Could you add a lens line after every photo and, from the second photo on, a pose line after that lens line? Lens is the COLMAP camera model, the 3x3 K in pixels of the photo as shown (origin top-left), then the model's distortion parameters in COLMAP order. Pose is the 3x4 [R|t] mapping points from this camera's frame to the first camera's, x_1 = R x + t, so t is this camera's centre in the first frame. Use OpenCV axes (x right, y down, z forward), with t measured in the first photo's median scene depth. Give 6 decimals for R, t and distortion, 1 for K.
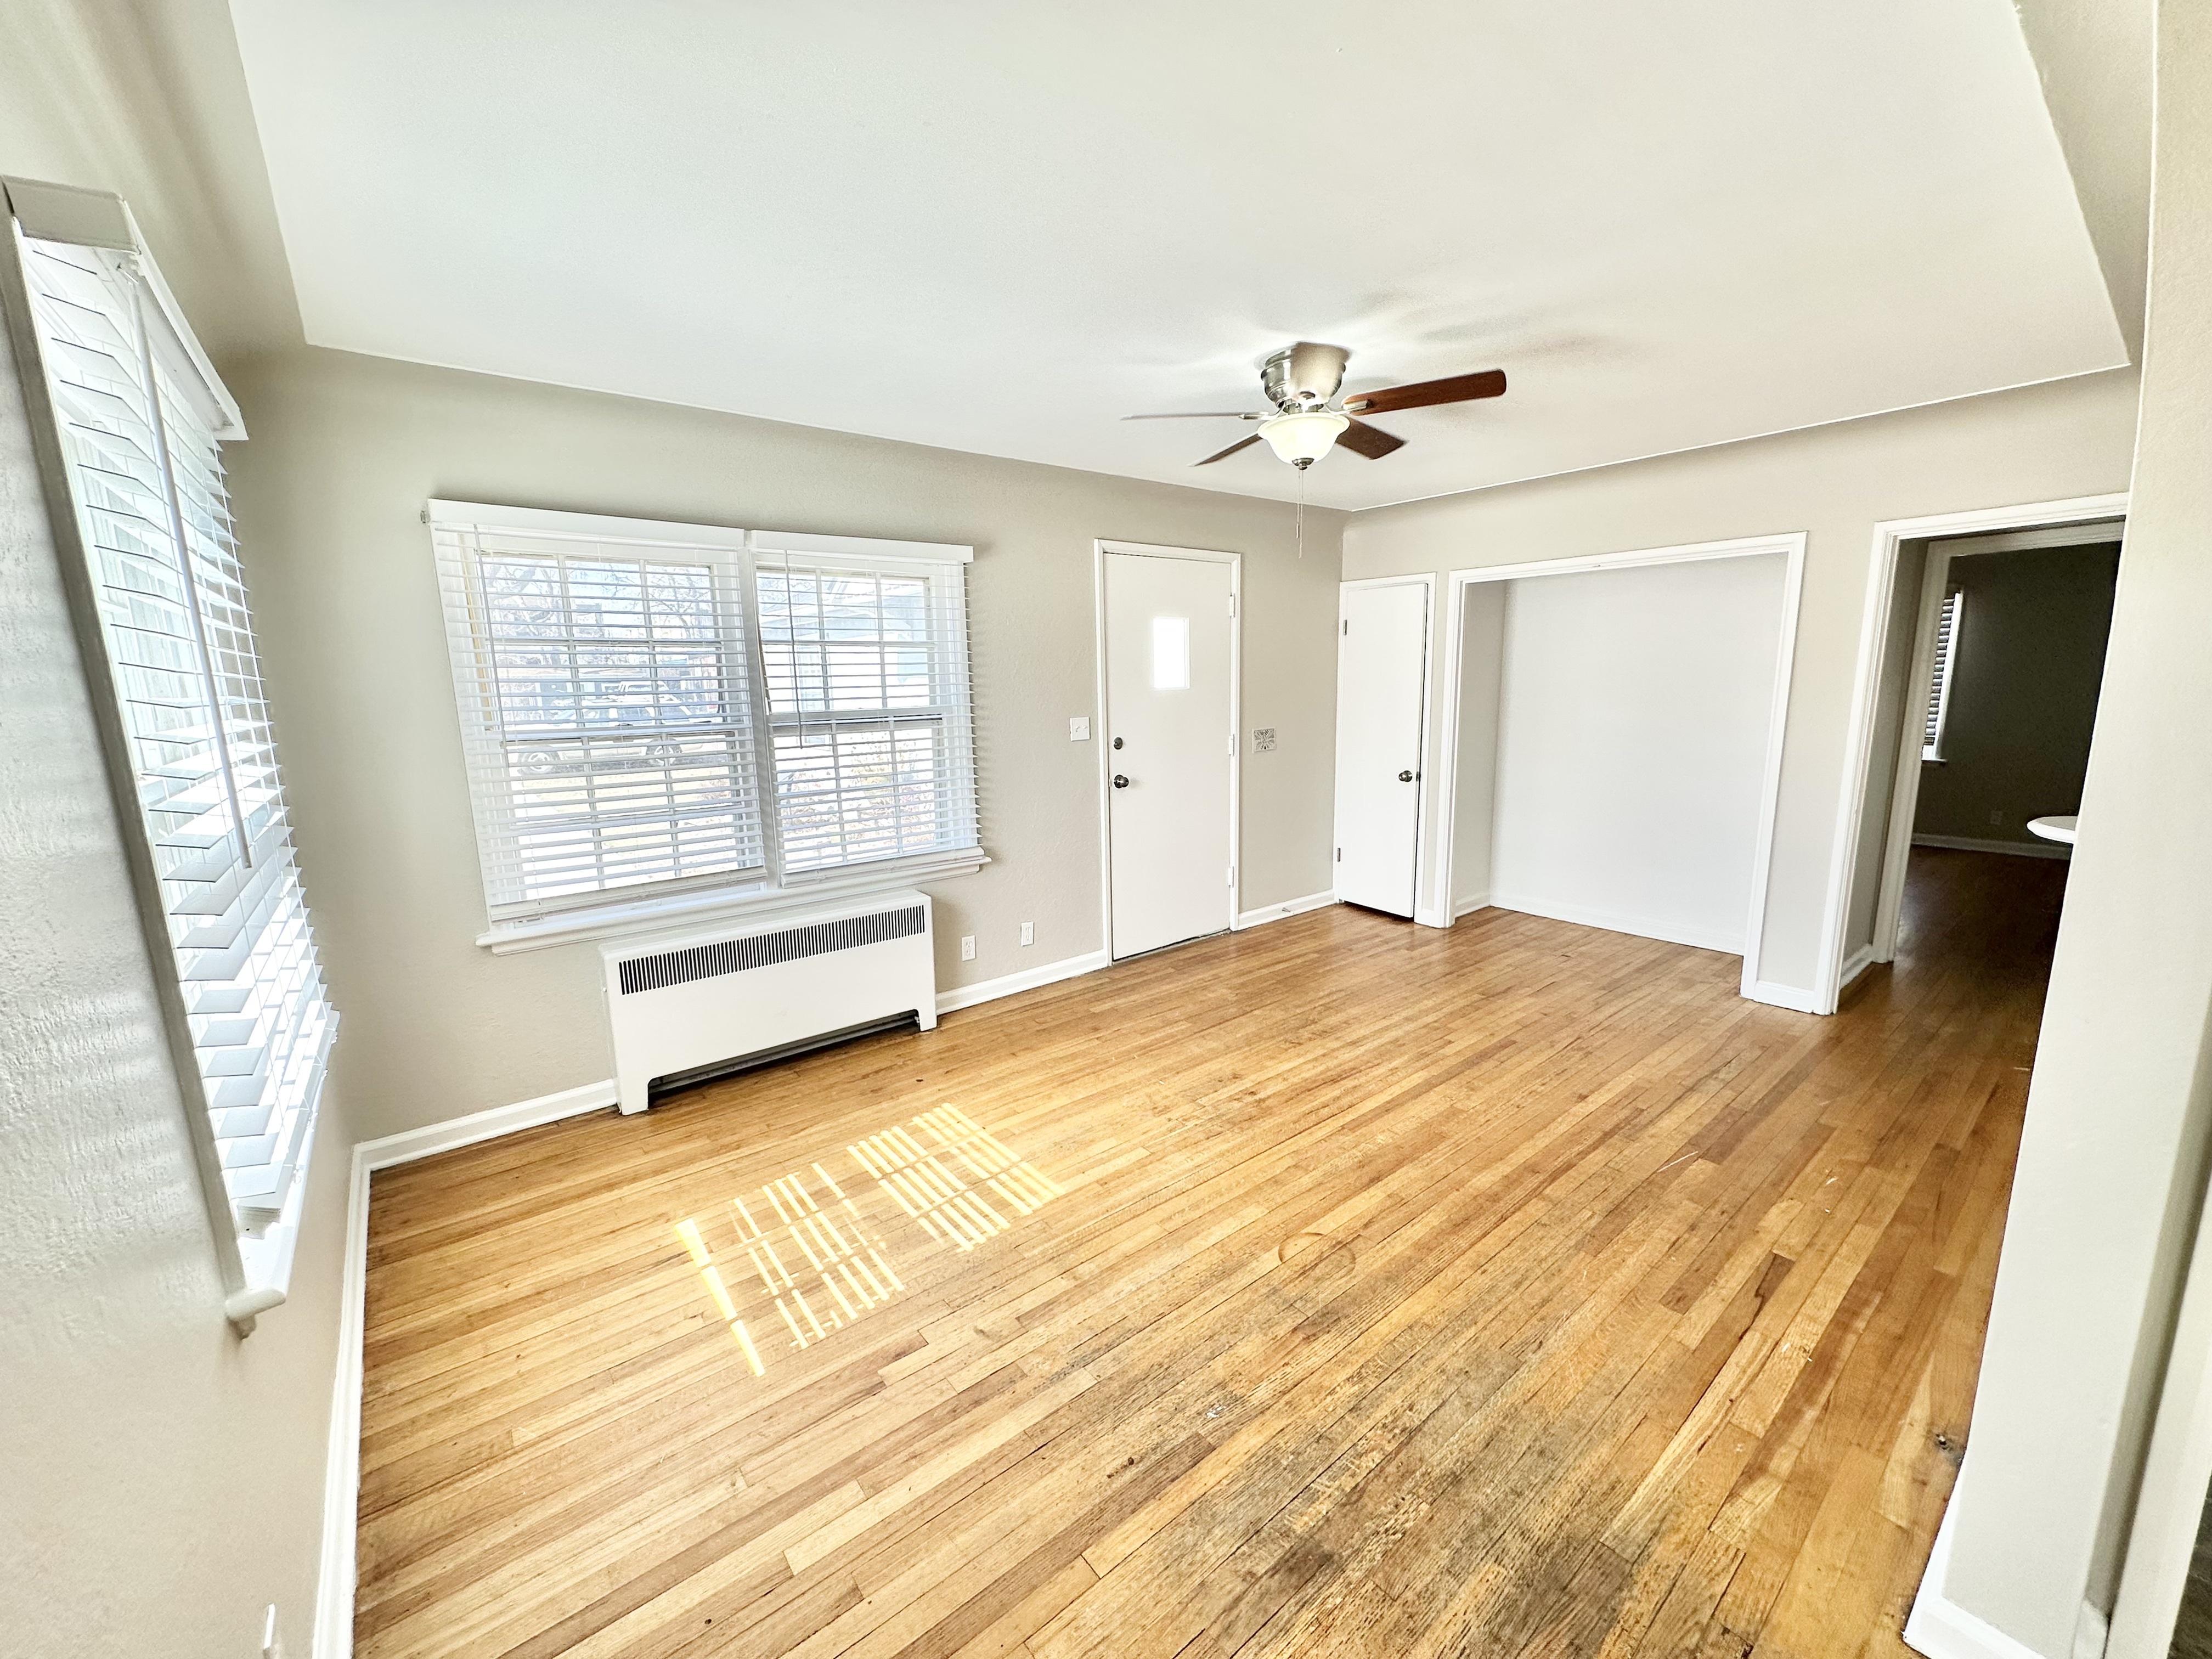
lens RADIAL K [[877.7, 0, 1107.1], [0, 877.7, 830.5], [0, 0, 1]] dist [-0.003372, 0.001059]
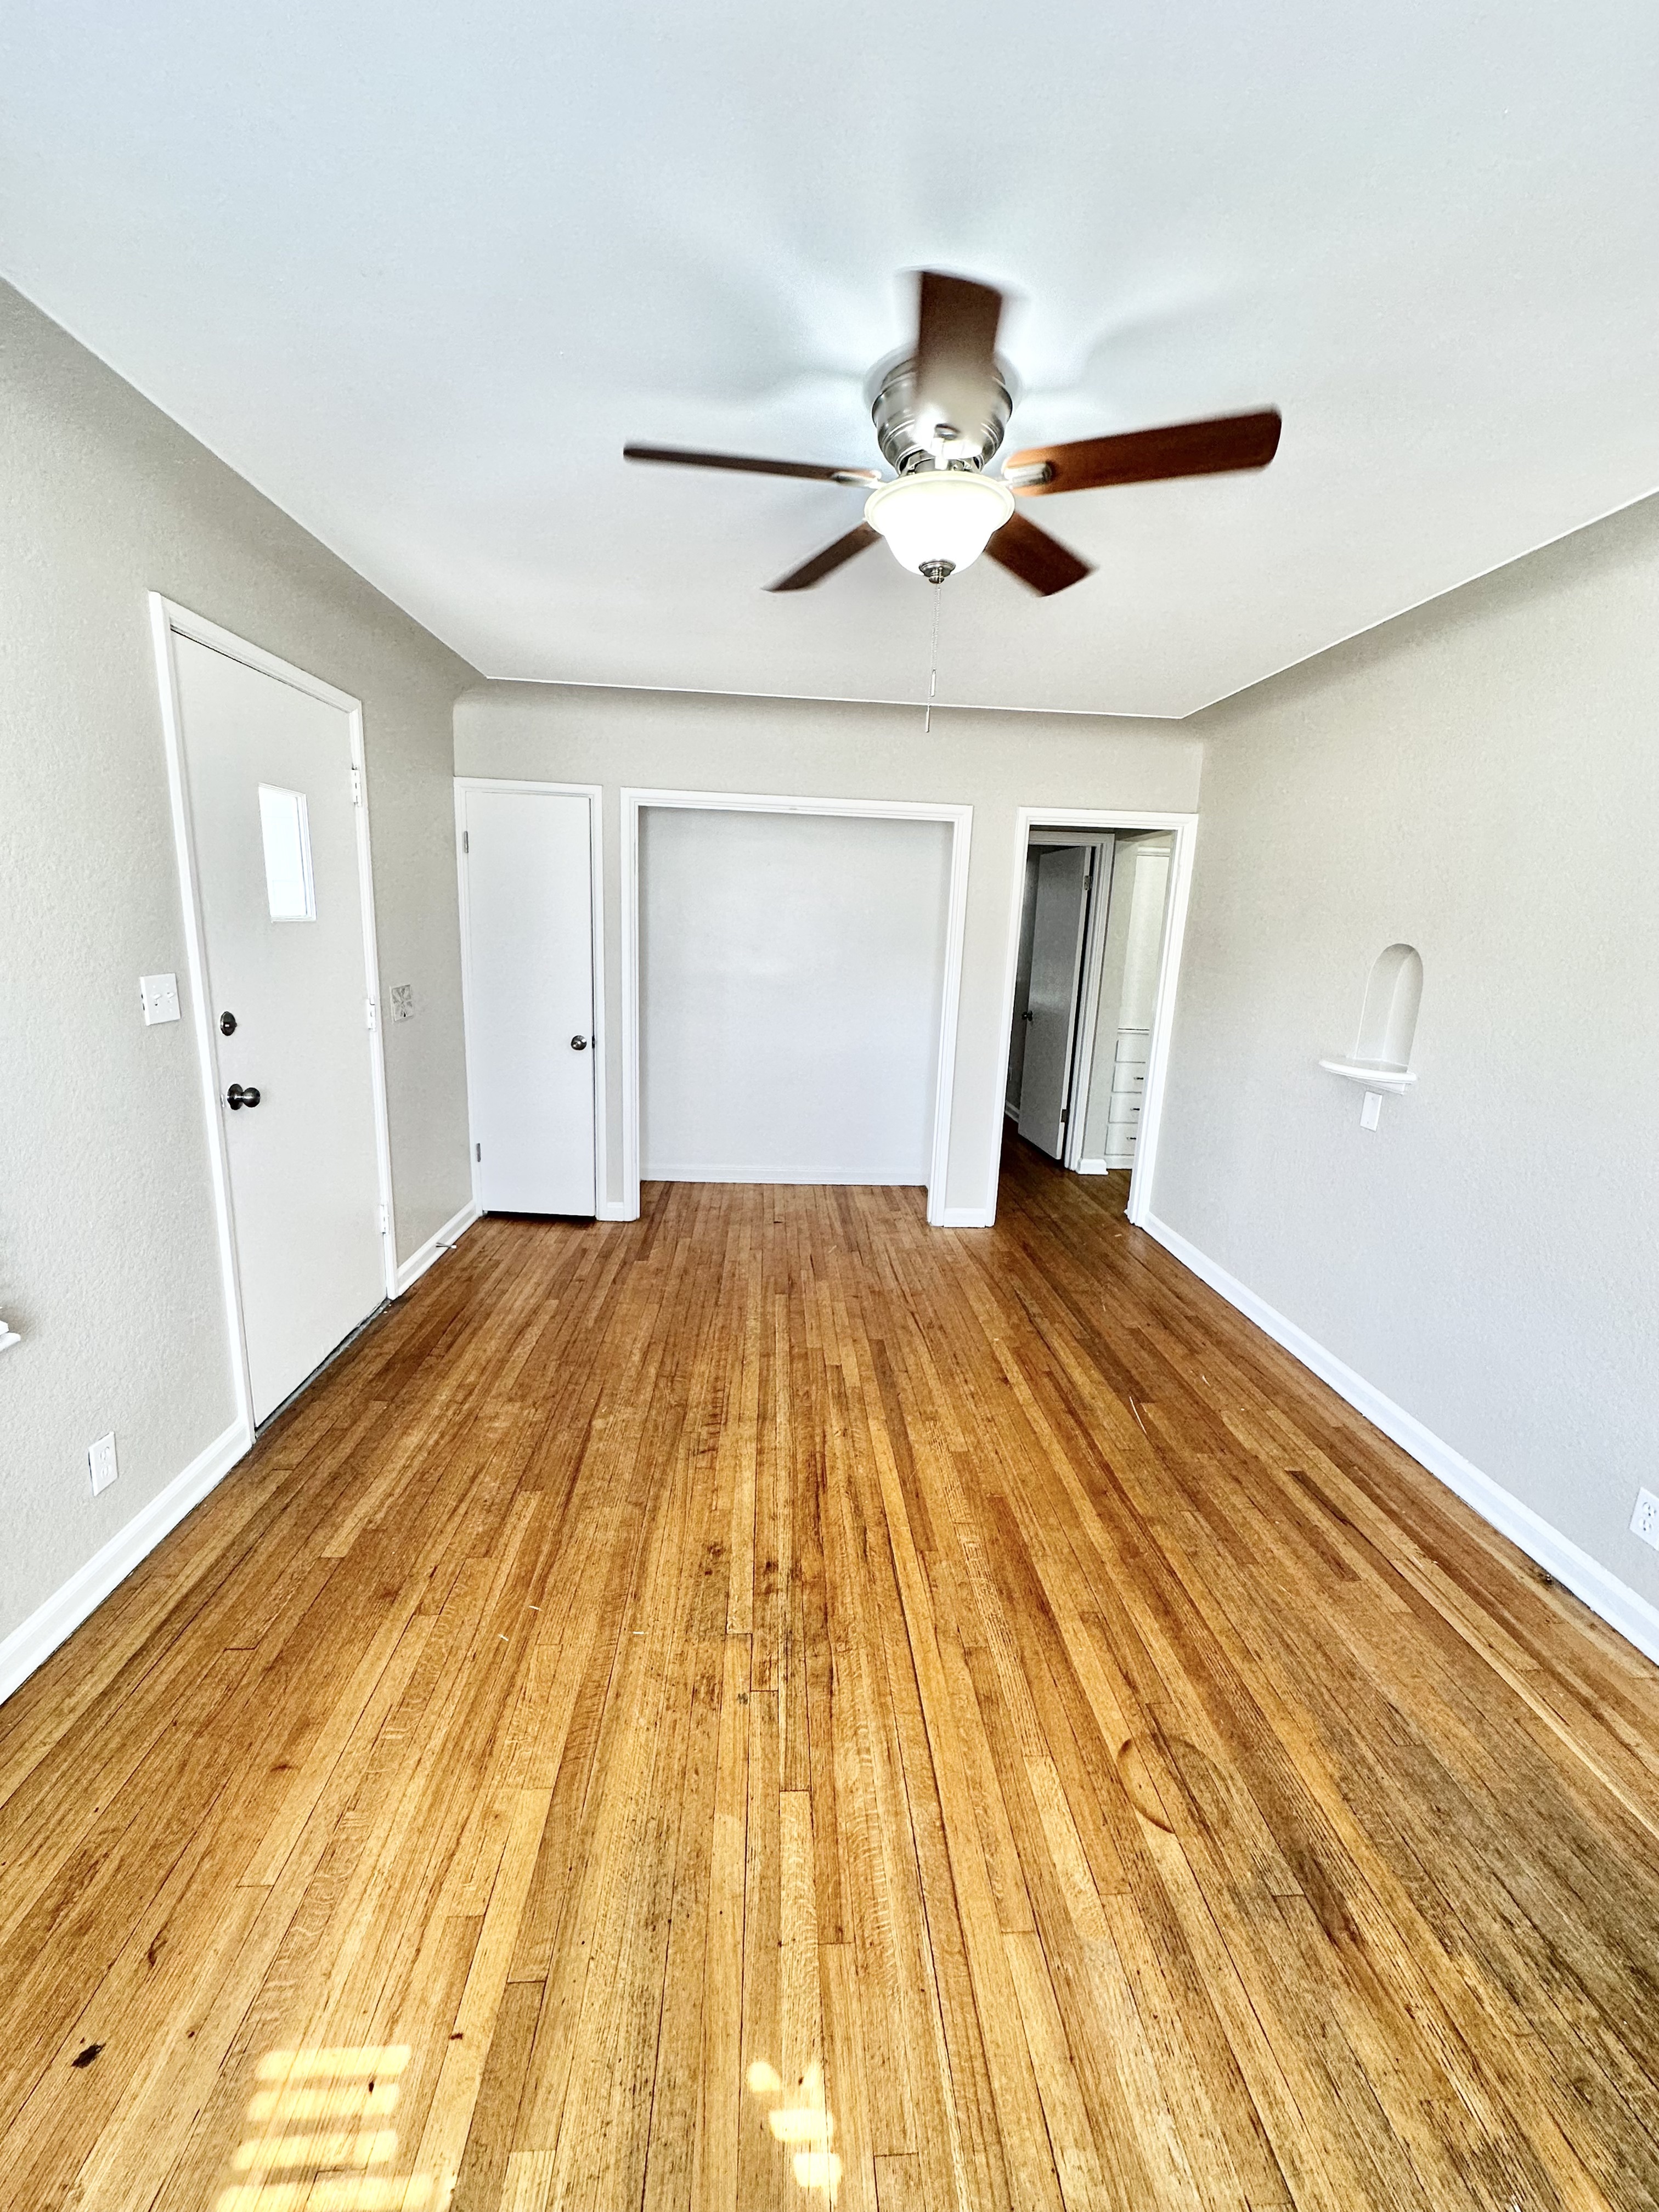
lens RADIAL K [[877.7, 0, 829.8], [0, 877.7, 1108.0], [0, 0, 1]] dist [-0.003372, 0.001059]
pose [[0.570582, -0.128676, 0.811097, -0.330618], [0.091496, 0.991460, 0.092925, -0.104638], [-0.816128, 0.021191, 0.577483, 0.664815]]
